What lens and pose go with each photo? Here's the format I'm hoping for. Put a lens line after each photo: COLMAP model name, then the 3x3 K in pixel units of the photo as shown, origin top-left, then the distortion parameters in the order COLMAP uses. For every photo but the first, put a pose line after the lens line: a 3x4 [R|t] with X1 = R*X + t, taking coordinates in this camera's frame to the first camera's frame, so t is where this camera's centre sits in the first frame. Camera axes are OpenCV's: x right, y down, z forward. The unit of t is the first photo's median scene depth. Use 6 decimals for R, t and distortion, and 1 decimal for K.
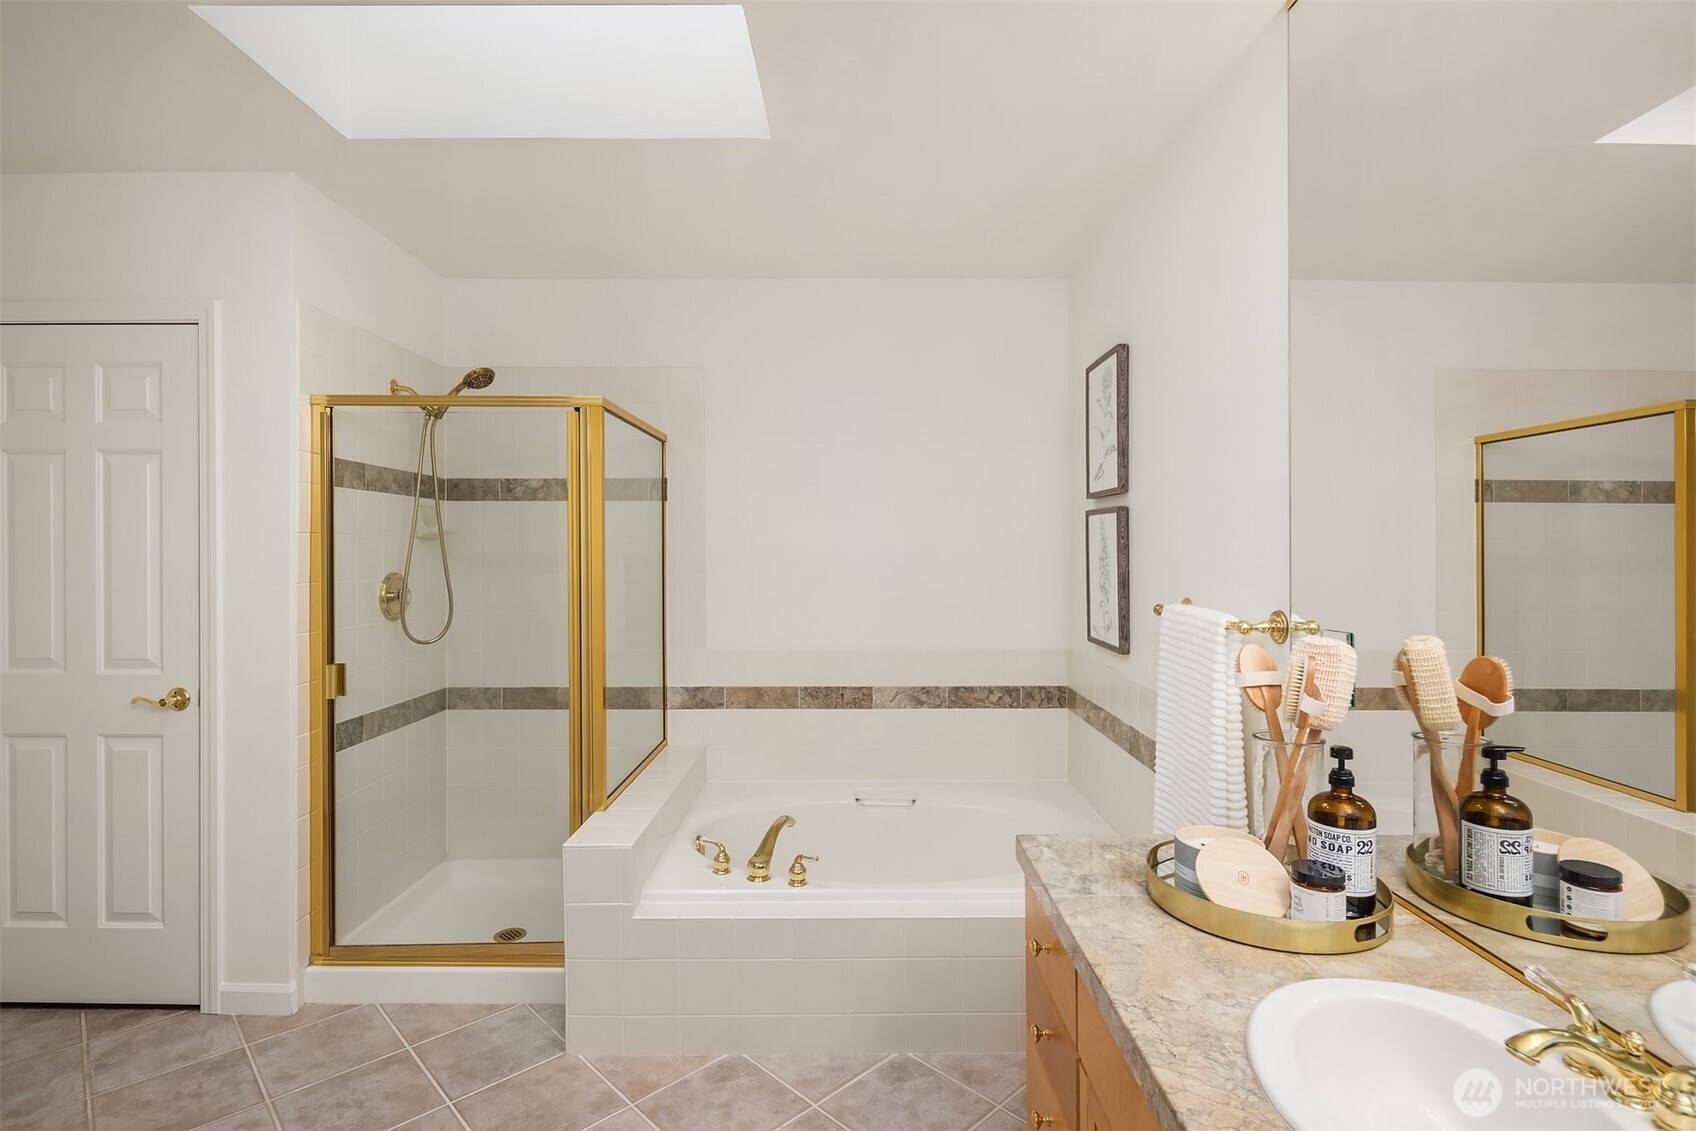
lens RADIAL K [[824.5, 0, 848.0], [0, 824.5, 565.5], [0, 0, 1]] dist [-0.000206, 0.000148]
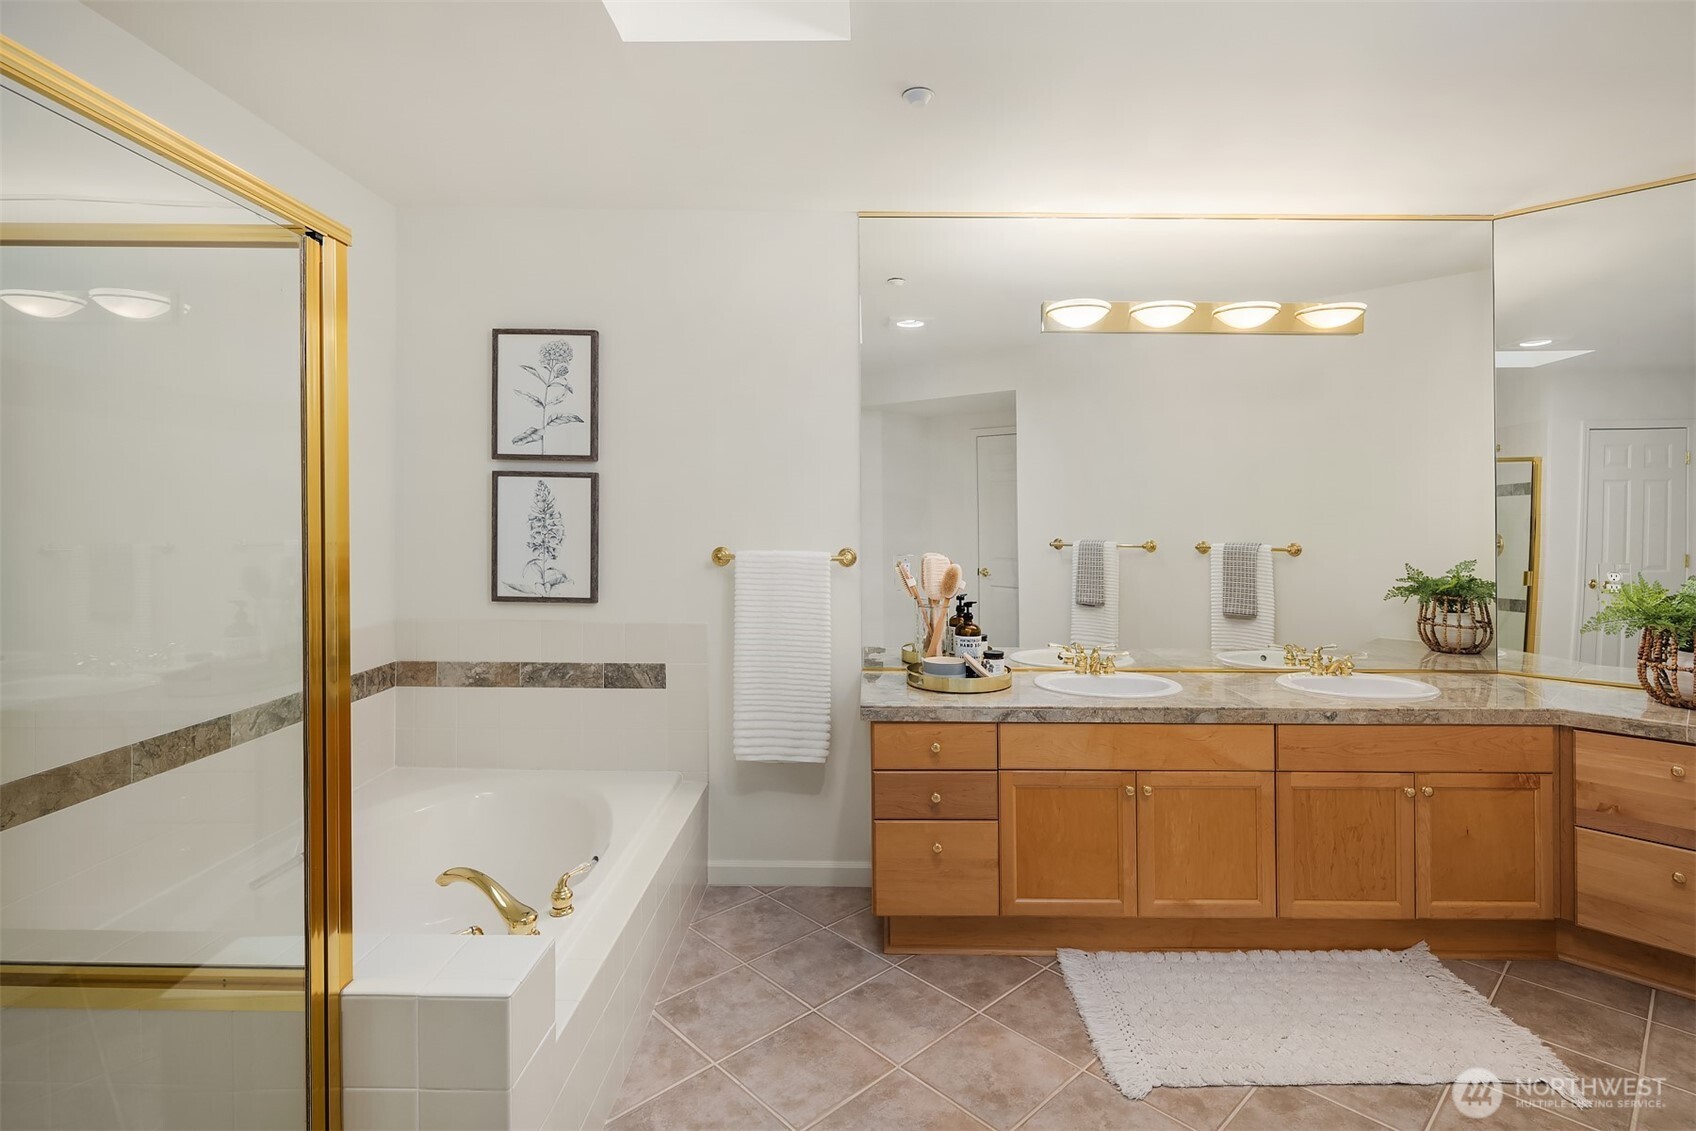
lens RADIAL K [[833.7, 0, 854.8], [0, 833.7, 522.2], [0, 0, 1]] dist [-0.001044, 0.000800]
pose [[0.008816, -0.007459, 0.999933, -0.718443], [0.011960, 0.999901, 0.007353, -0.006878], [-0.999890, 0.011894, 0.008905, 0.556318]]
